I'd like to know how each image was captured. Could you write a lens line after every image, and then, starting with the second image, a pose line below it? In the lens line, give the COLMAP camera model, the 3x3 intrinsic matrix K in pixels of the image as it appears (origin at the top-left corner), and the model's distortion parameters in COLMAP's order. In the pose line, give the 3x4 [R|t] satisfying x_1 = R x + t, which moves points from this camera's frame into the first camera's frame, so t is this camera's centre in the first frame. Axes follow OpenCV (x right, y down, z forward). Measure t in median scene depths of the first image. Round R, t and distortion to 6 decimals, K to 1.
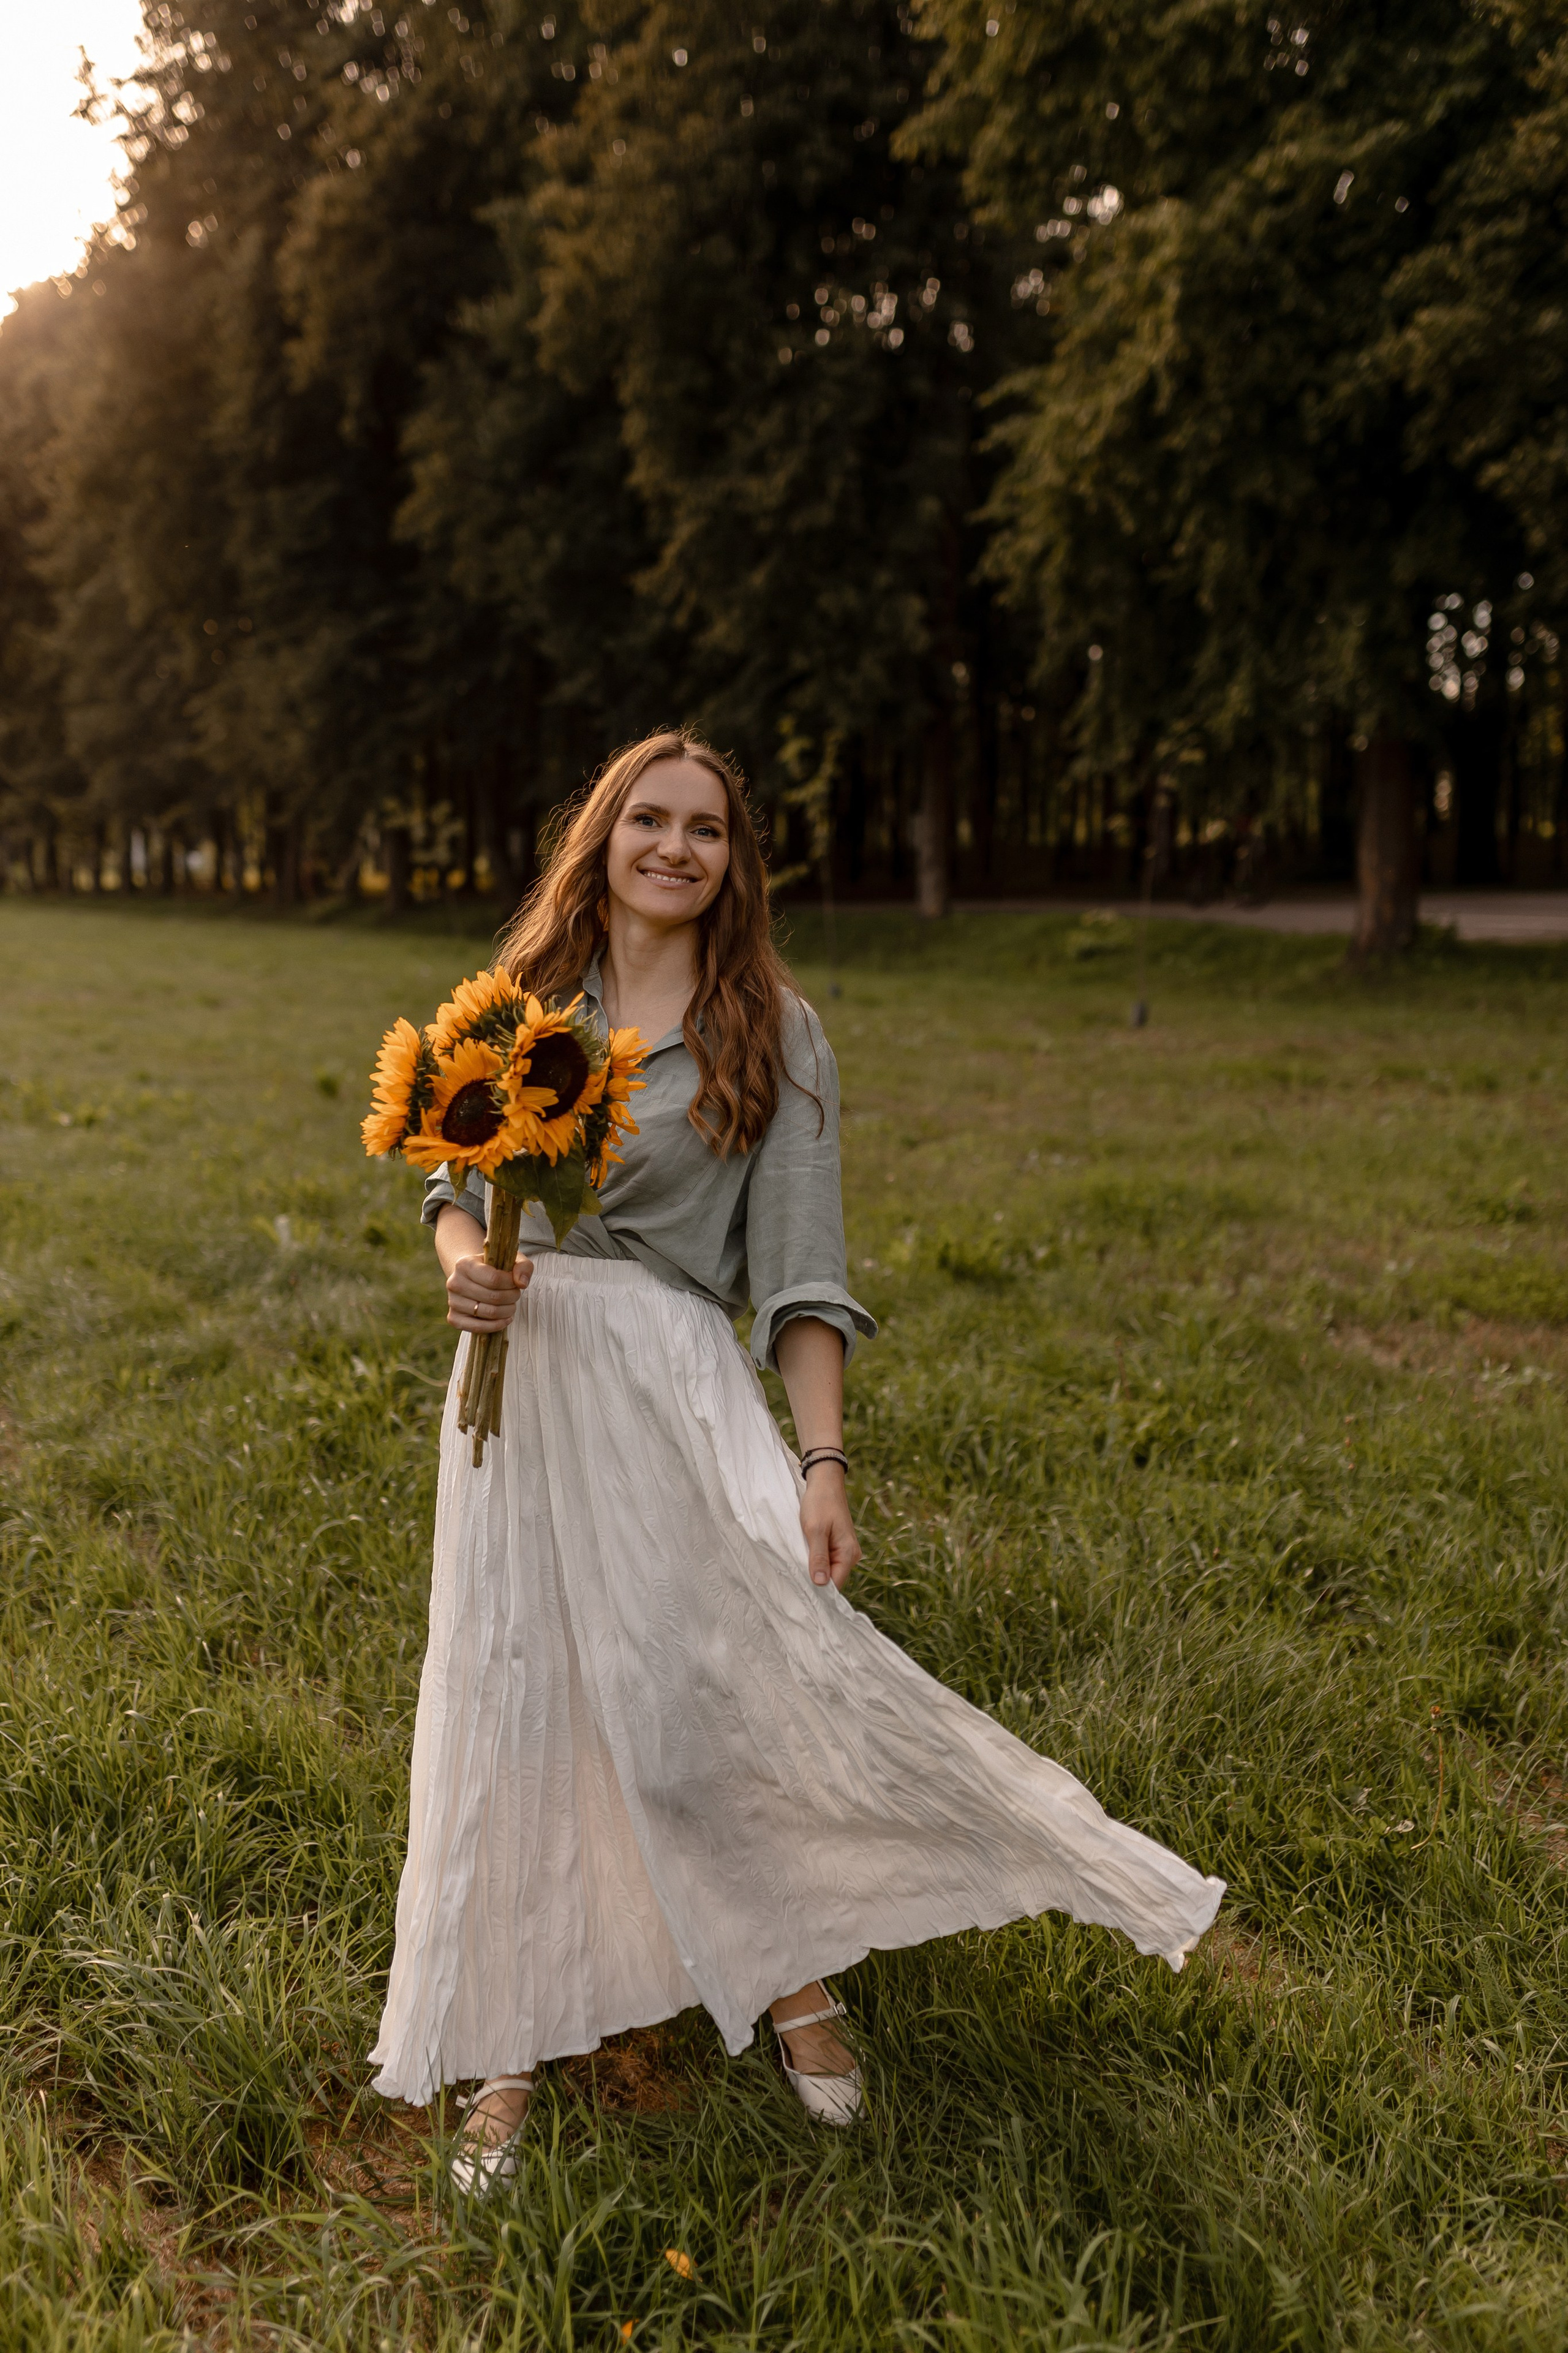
lens RADIAL K [[2270.4, 0, 769.5], [0, 2270.4, 1185.6], [0, 0, 1]] dist [0.007482, 0.000000]
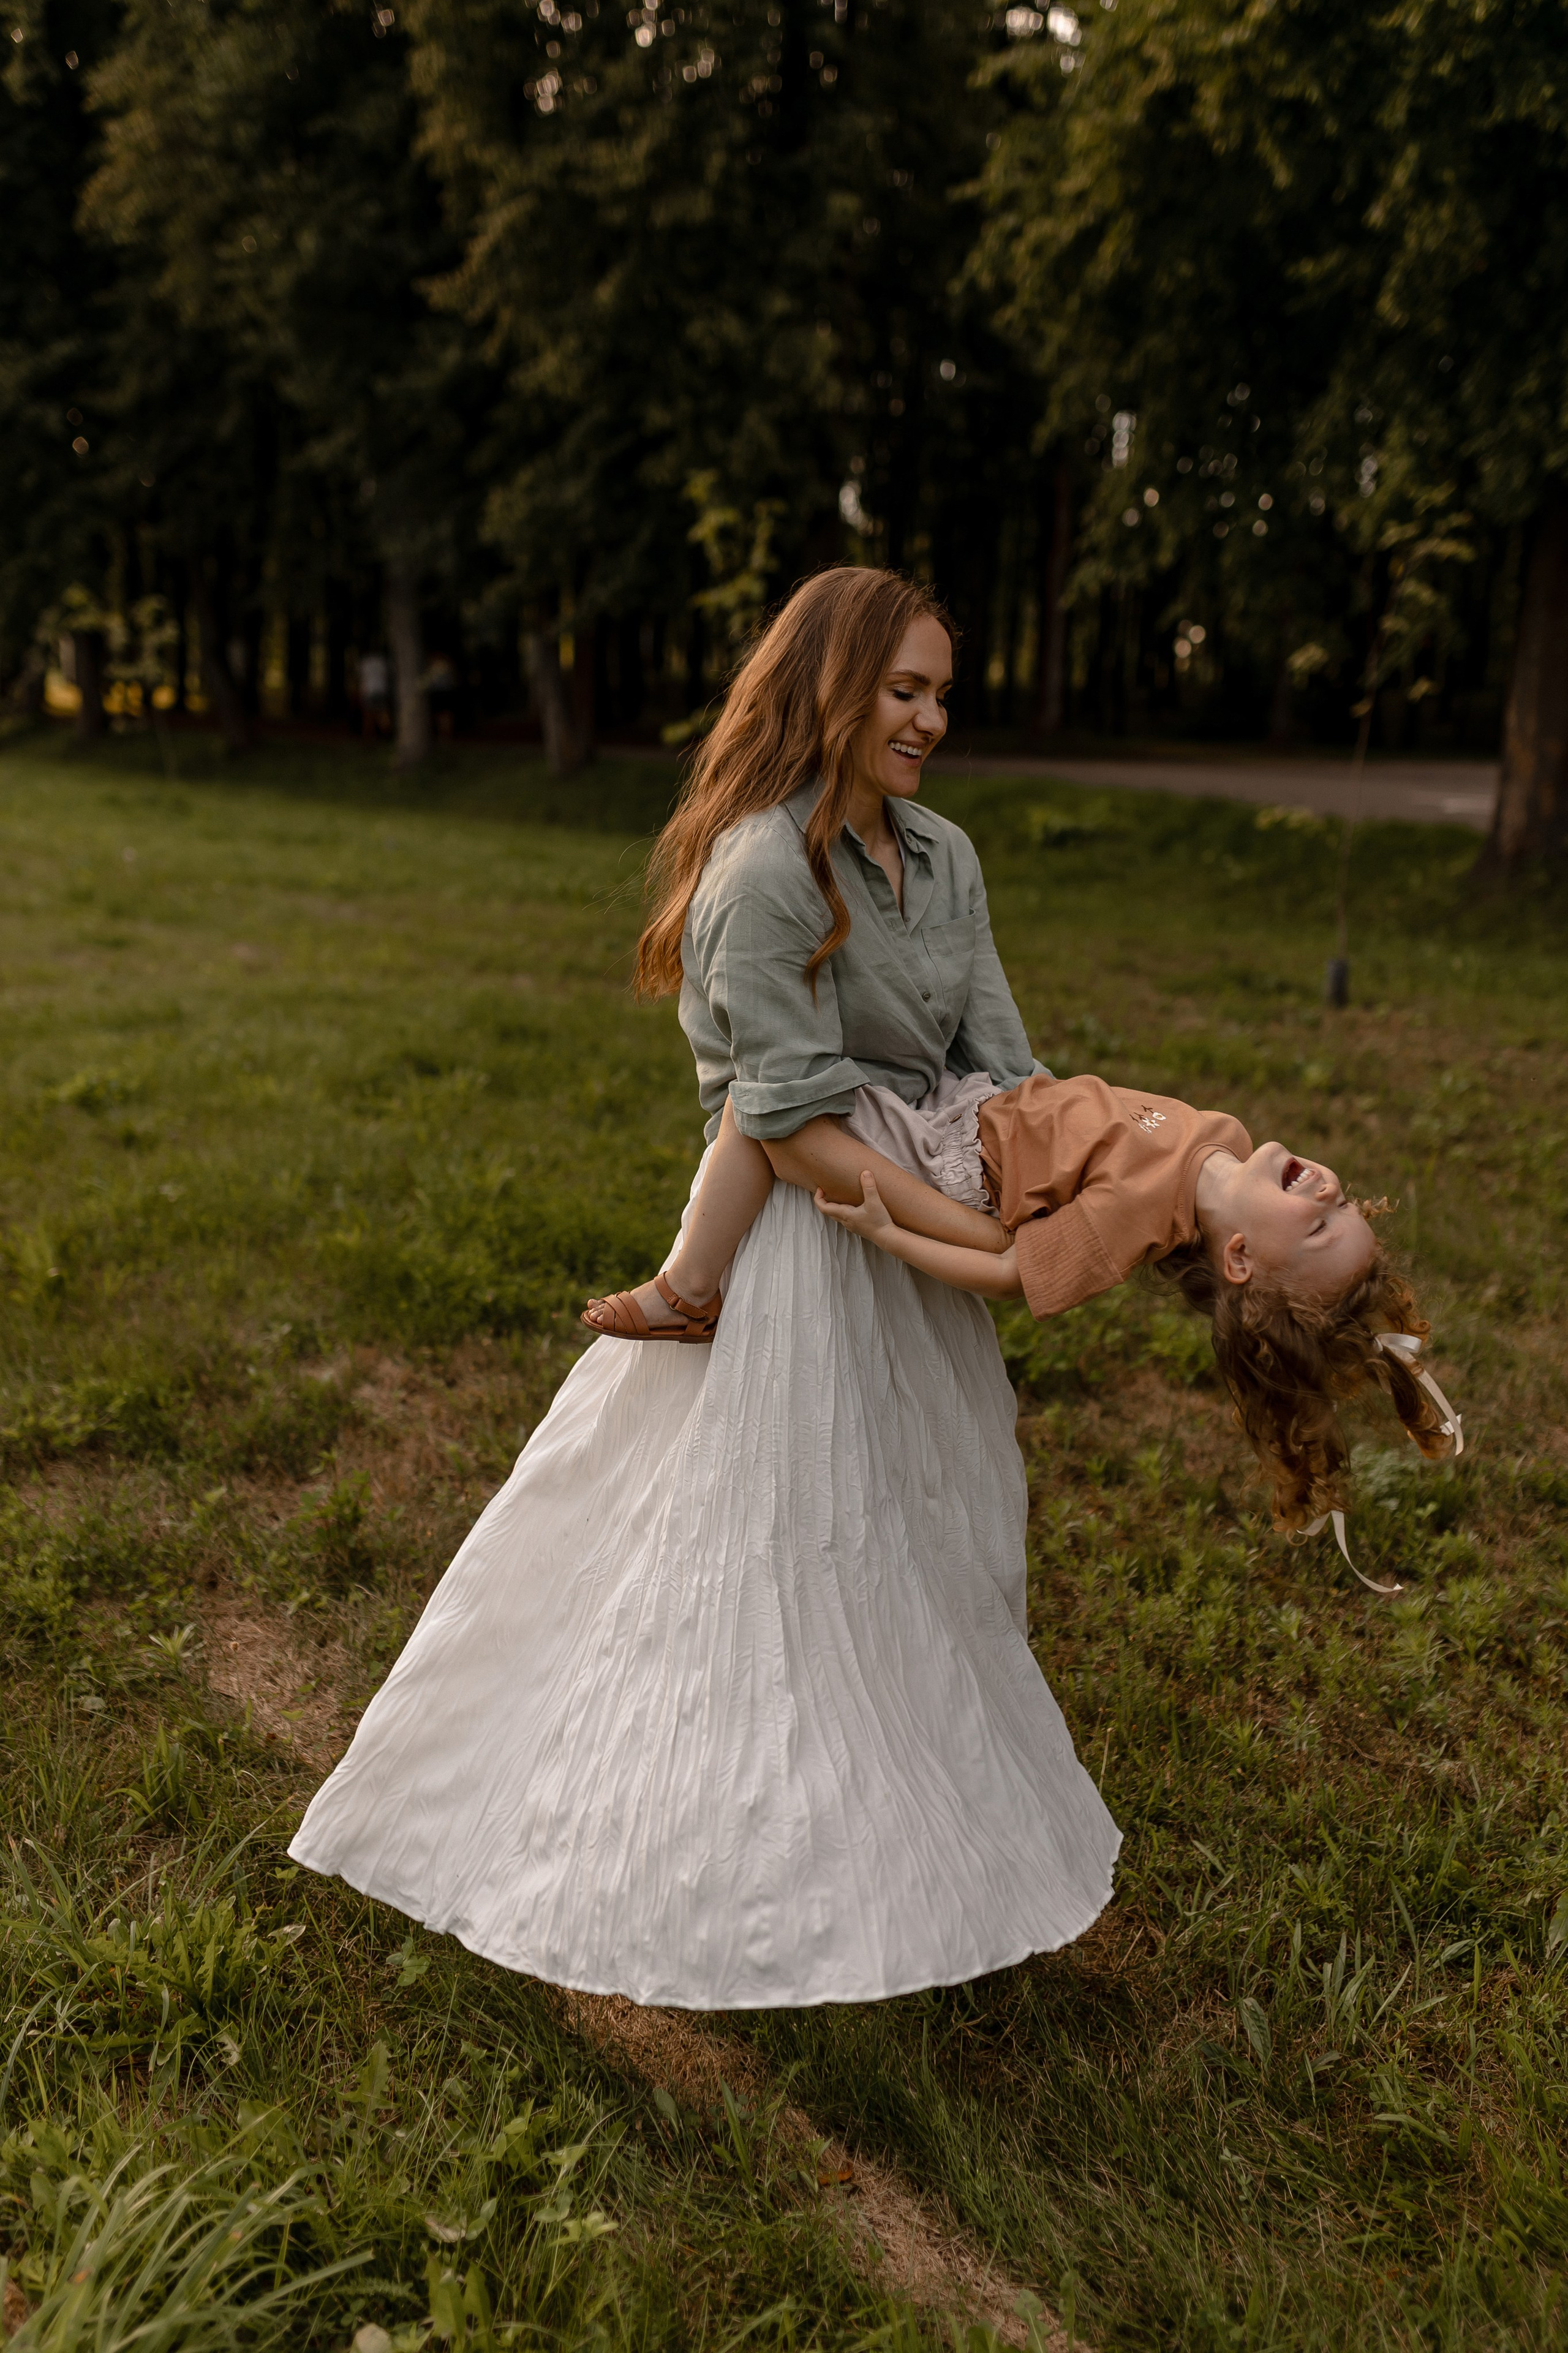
lens RADIAL K [[2270.4, 0, 797.6], [0, 2270.4, 1193.5], [0, 0, 1]] dist [0.007482, 0.000000]
pose [[0.990772, 0.005733, 0.135417, -0.038005], [-0.015930, 0.997106, 0.074336, -0.037159], [-0.134599, -0.075807, 0.987996, 0.251435]]
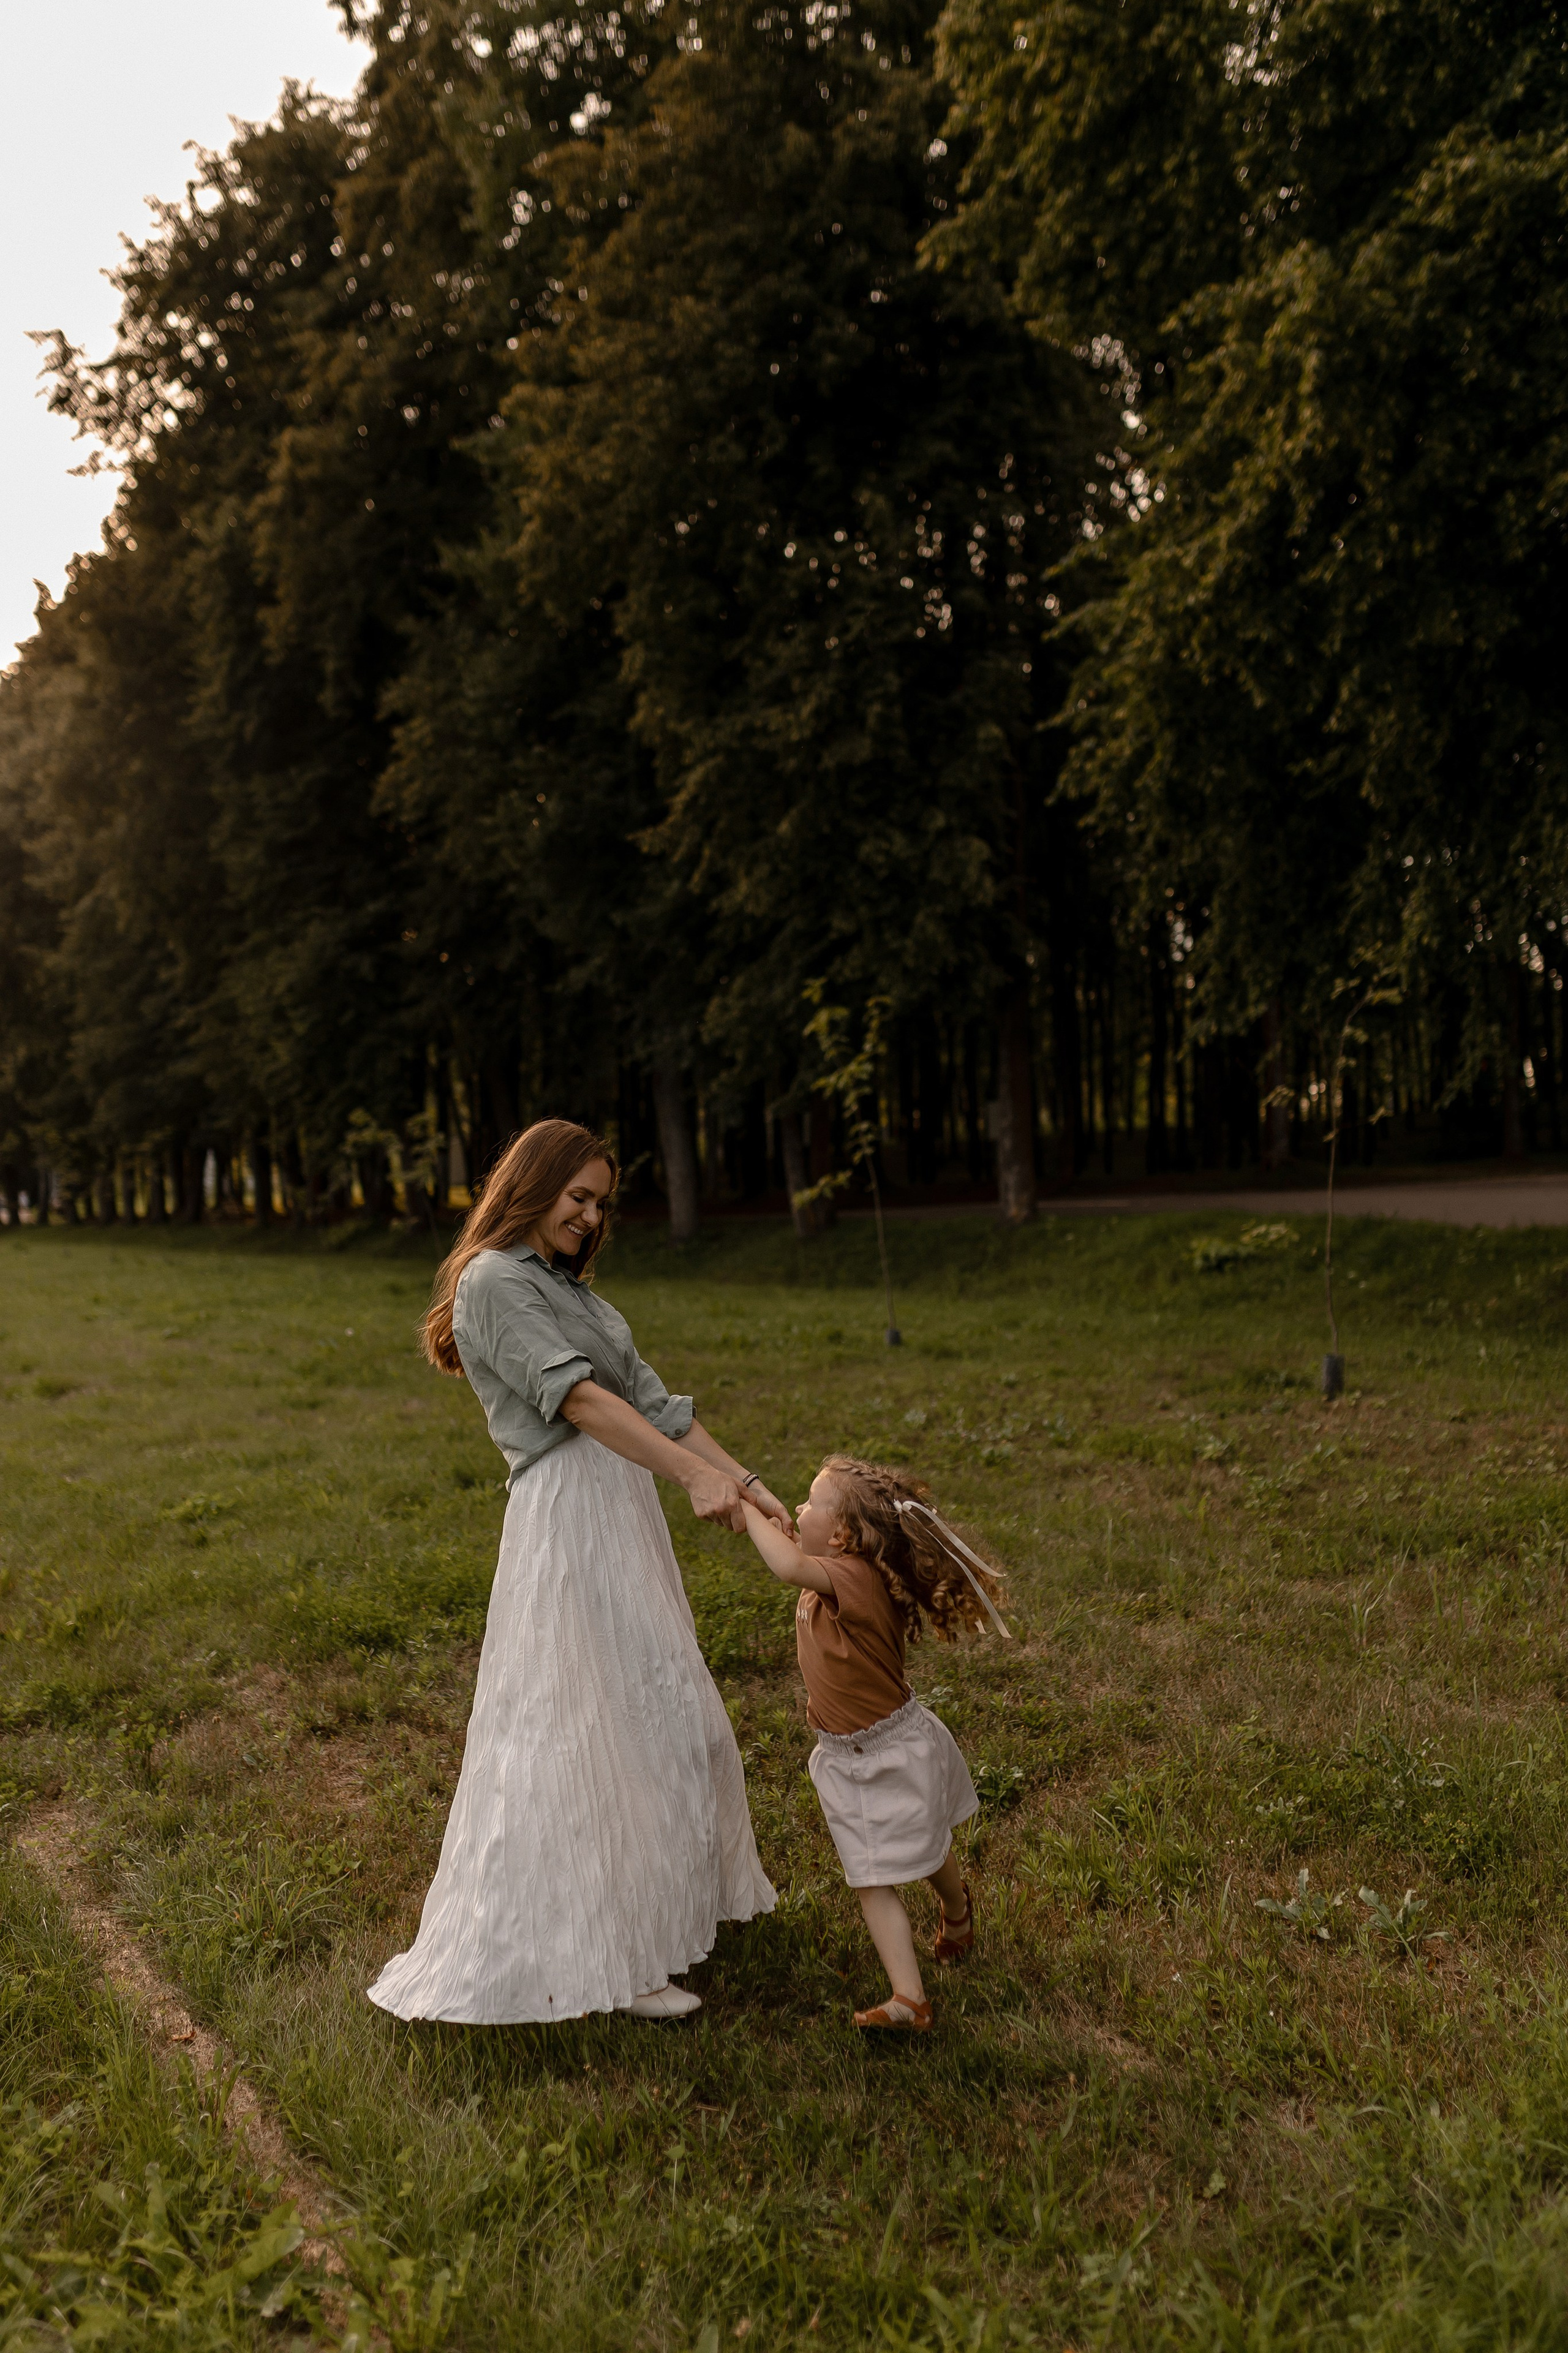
lens RADIAL K [[2270.4, 0, 781.8], [0, 2270.4, 1173.7], [0, 0, 1]] dist [0.007482, 0.000000]
pose [[0.998672, -0.041557, -0.030457, 0.012934], [0.037069, 0.990091, -0.135446, -0.029190], [0.035783, 0.134137, 0.990317, 0.189321]]
